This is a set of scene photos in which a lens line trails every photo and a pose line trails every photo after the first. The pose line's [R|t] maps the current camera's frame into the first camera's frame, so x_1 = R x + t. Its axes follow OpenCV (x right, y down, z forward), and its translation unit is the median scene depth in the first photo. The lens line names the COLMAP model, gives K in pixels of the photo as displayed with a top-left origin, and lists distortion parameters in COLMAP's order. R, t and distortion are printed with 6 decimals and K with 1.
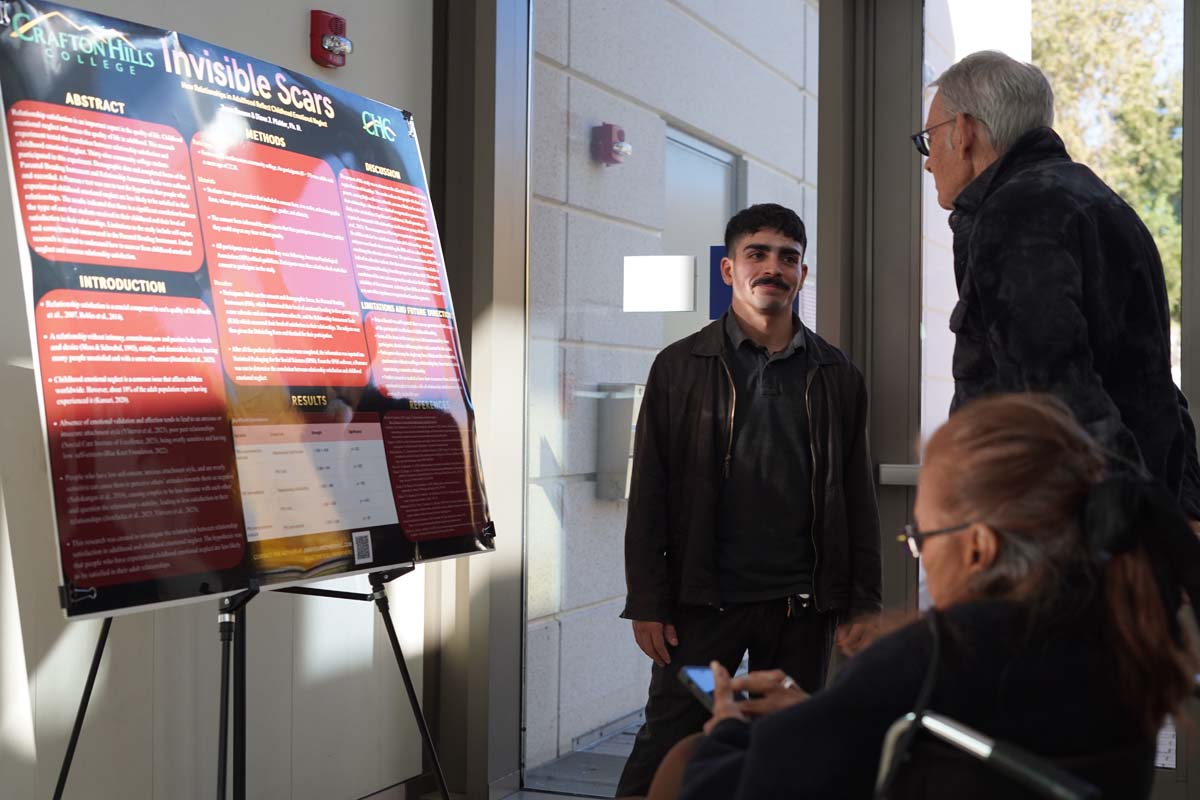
lens RADIAL K [[1740.3, 0, 600.0], [0, 1740.3, 397.9], [0, 0, 1]] dist [0.002418, 0.000000]
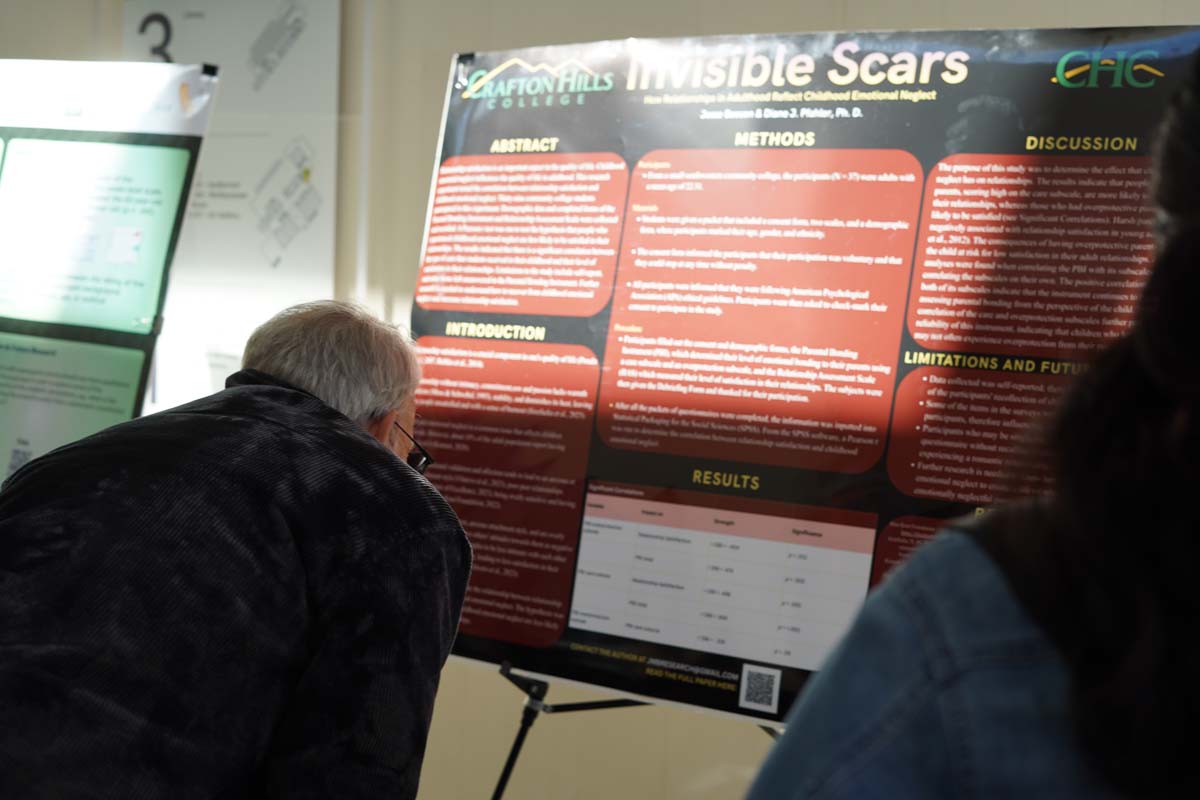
lens RADIAL K [[1740.3, 0, 599.9], [0, 1740.3, 402.3], [0, 0, 1]] dist [0.002418, 0.000000]
pose [[-0.152998, 0.065181, -0.986075, 0.651906], [-0.040171, 0.996587, 0.072109, -0.093300], [0.987410, 0.050644, -0.149857, 1.147343]]
